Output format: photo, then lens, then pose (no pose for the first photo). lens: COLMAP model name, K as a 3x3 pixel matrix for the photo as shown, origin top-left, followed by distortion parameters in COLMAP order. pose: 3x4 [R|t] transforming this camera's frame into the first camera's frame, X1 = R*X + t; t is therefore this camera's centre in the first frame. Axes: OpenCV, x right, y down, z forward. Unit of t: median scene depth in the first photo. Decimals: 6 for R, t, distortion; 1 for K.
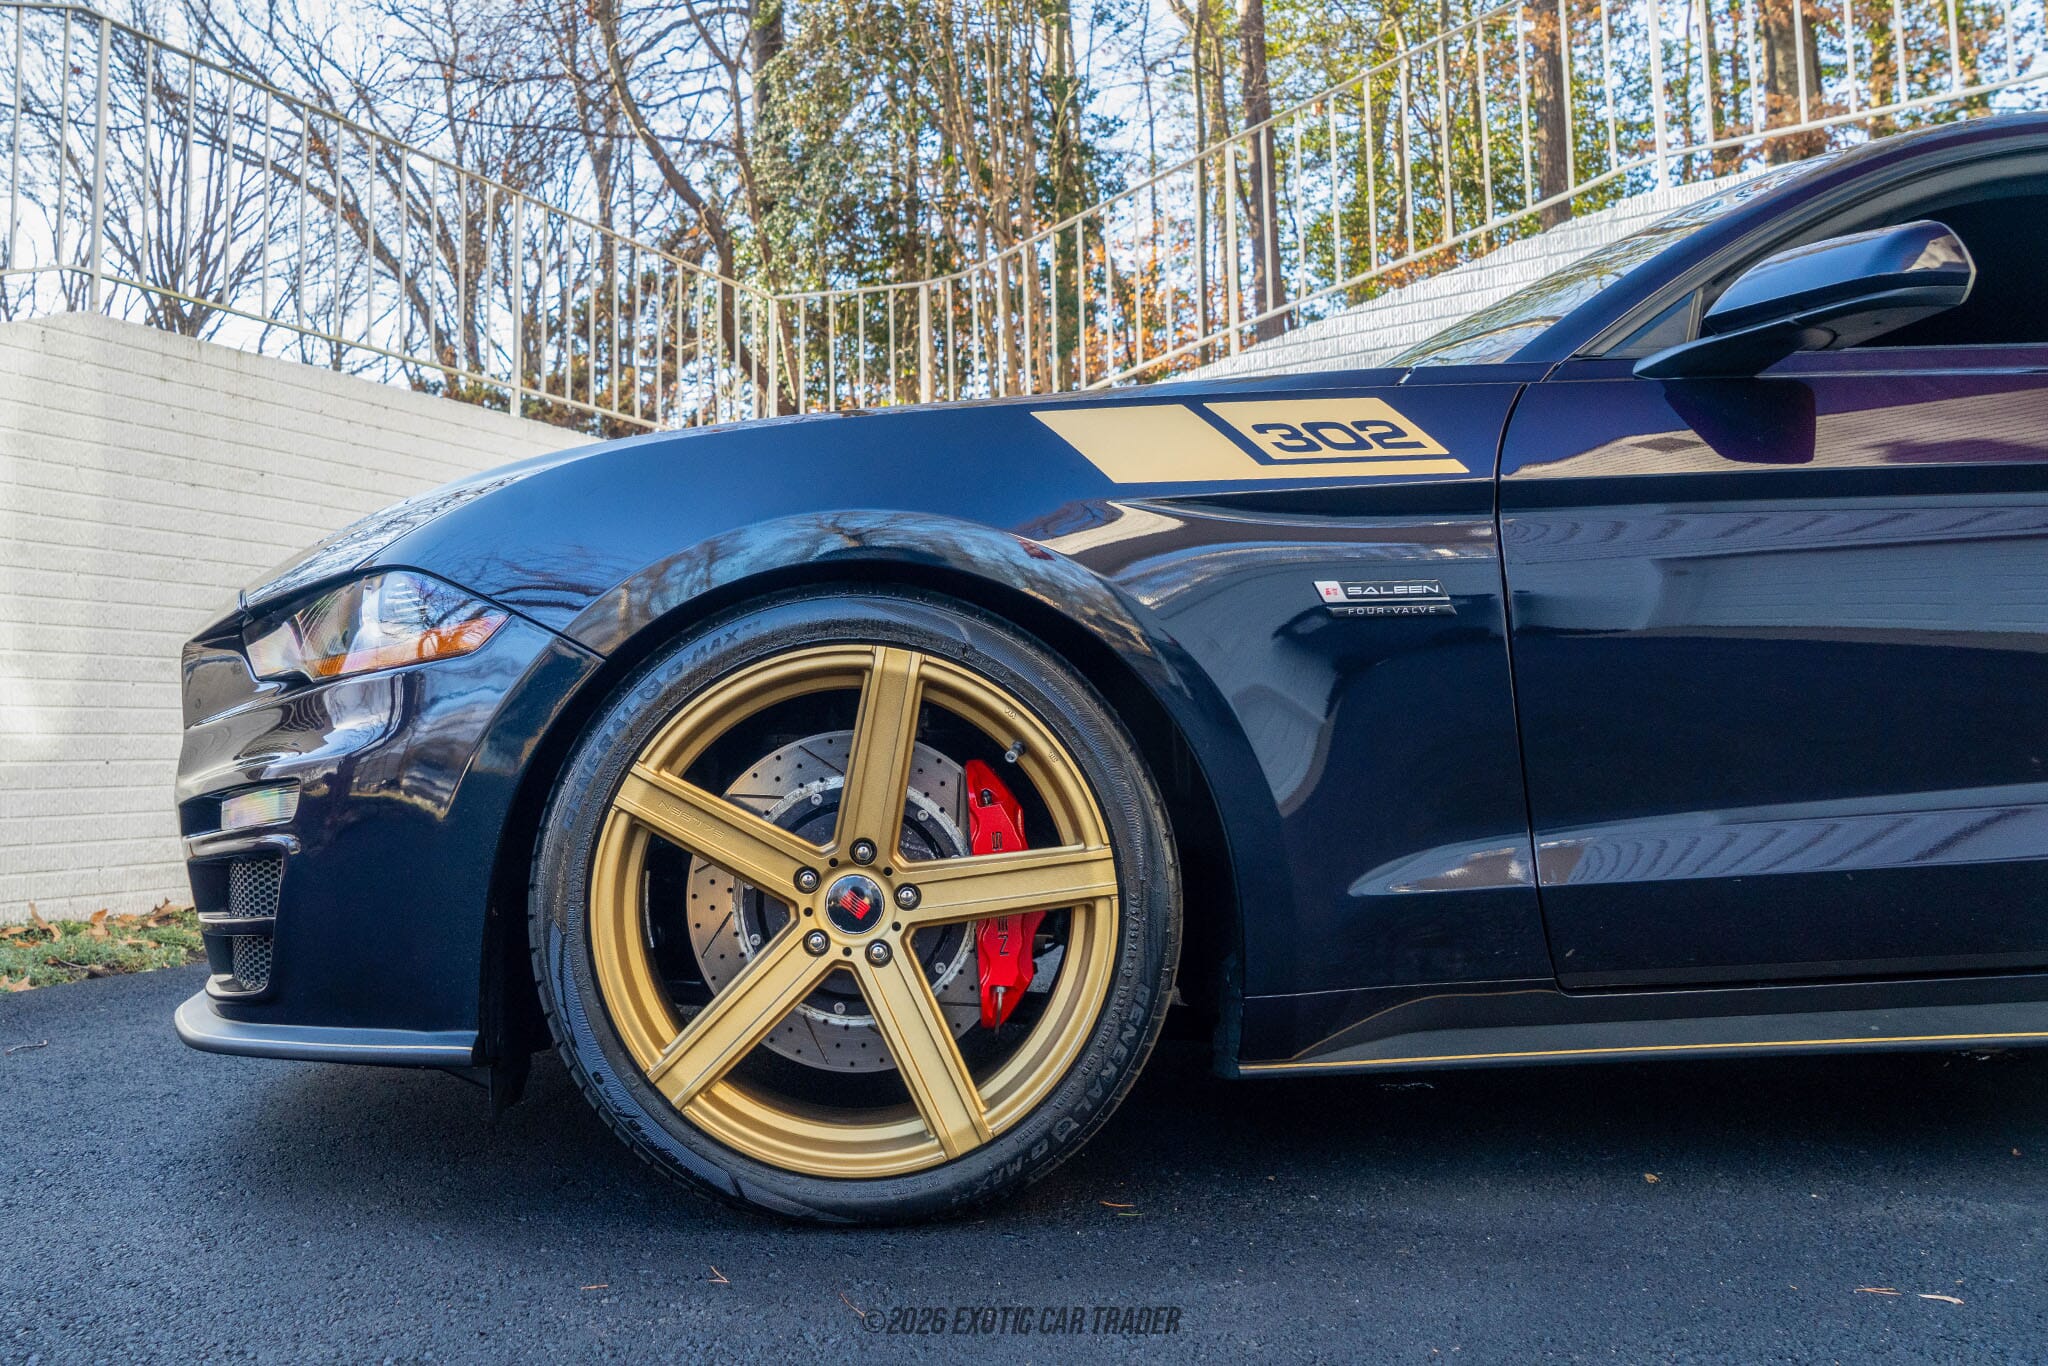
lens RADIAL K [[1636.5, 0, 1024.0], [0, 1636.5, 683.0], [0, 0, 1]] dist [0.002187, 0.007310]
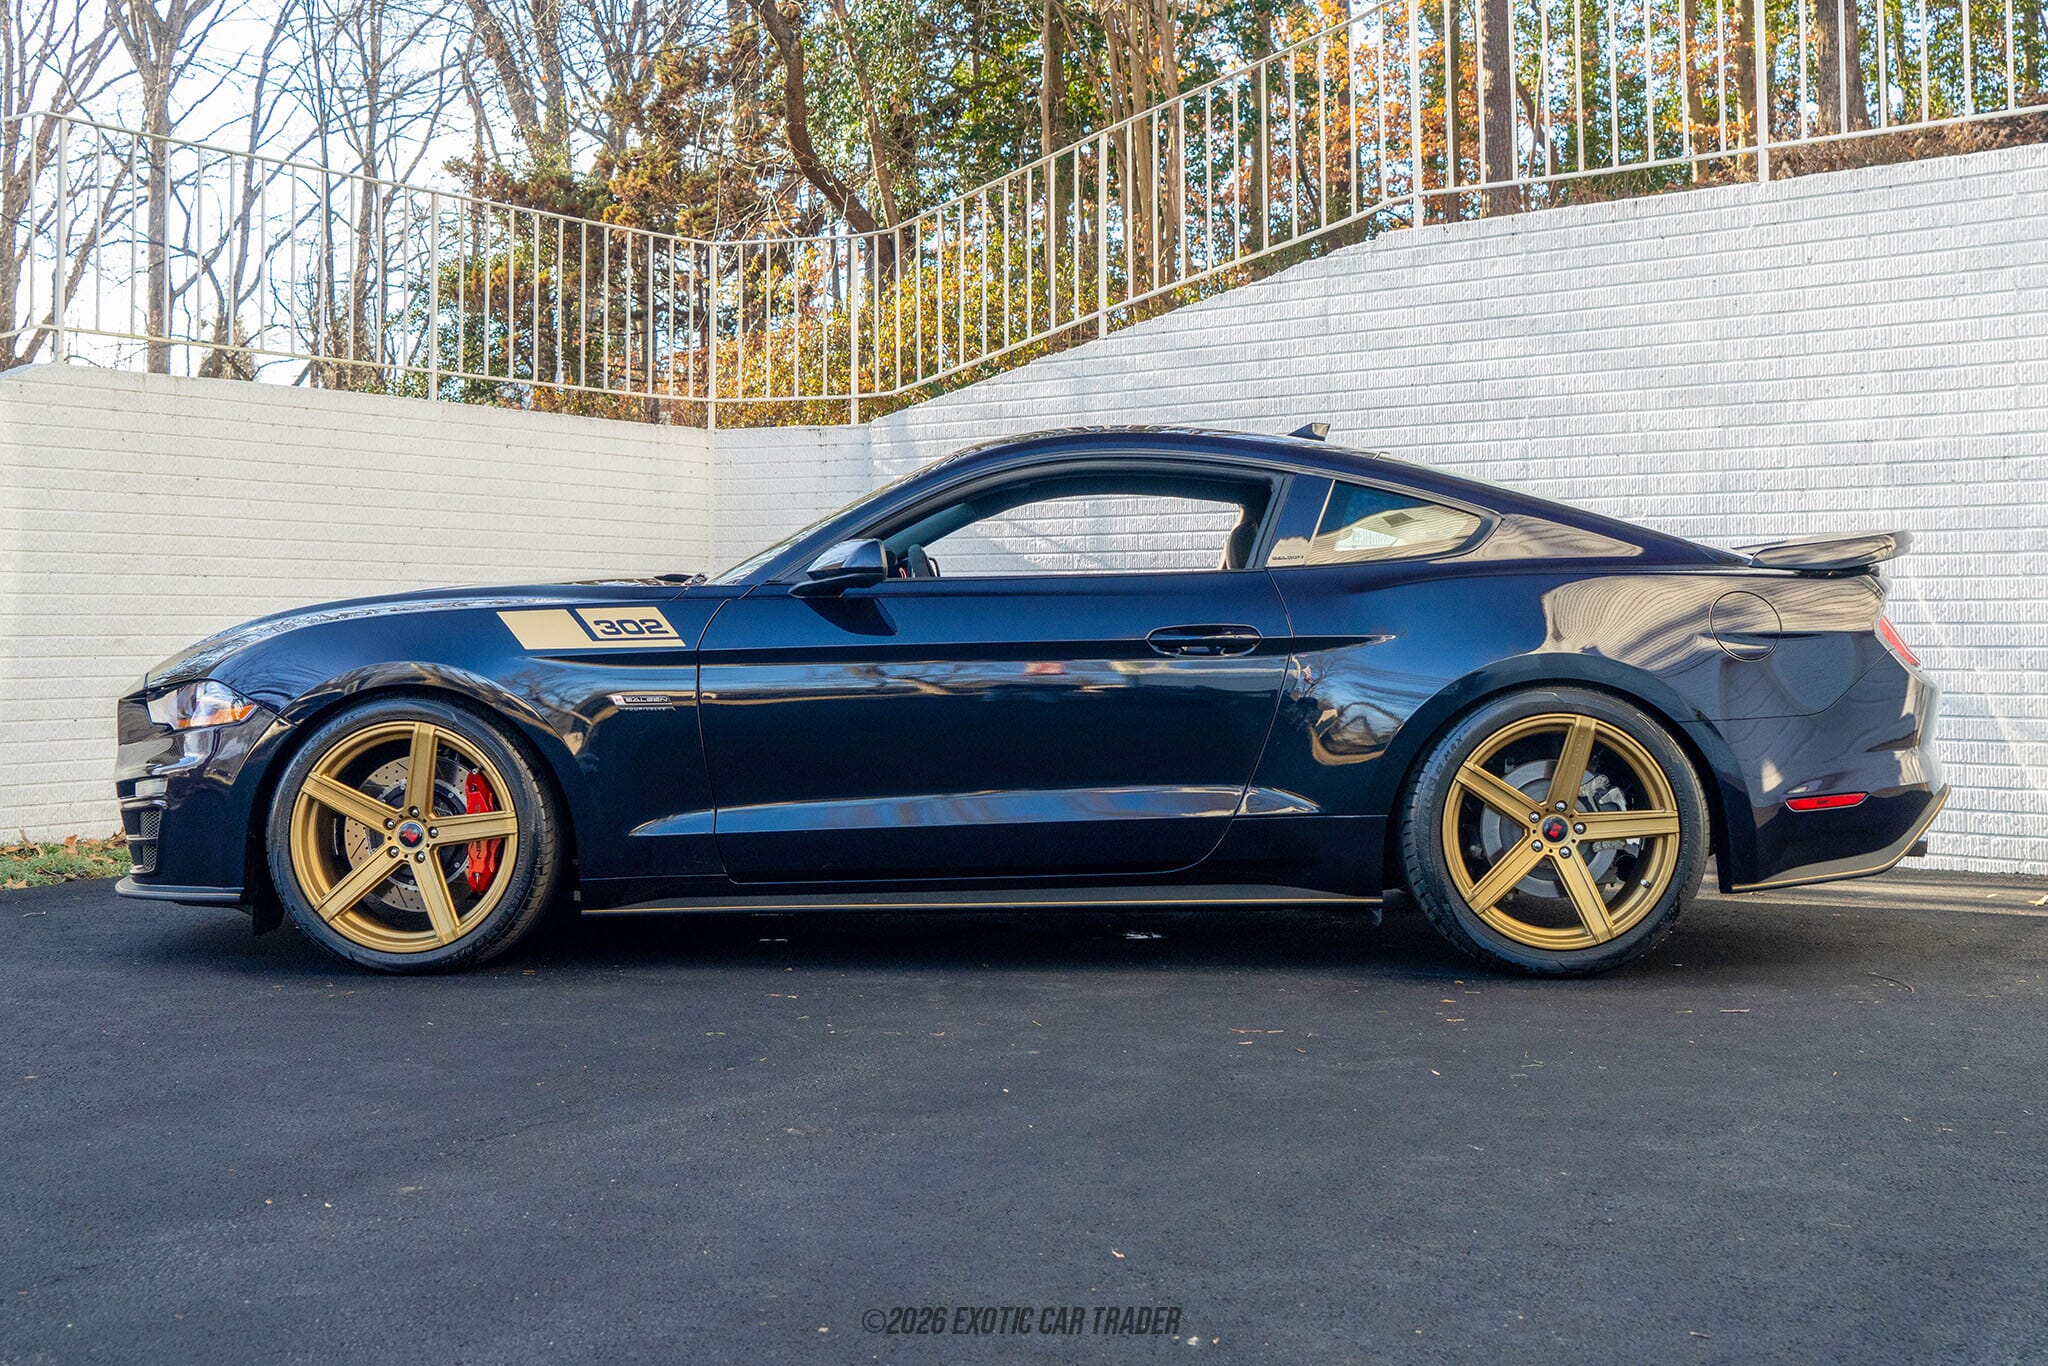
lens RADIAL K [[2080.8, 0, 1024.0], [0, 2080.8, 683.0], [0, 0, 1]] dist [0.054441, -0.015163]
pose [[0.996736, 0.016233, -0.079084, 0.940565], [-0.013066, 0.999098, 0.040405, -0.196237], [0.079669, -0.039240, 0.996049, -1.744782]]
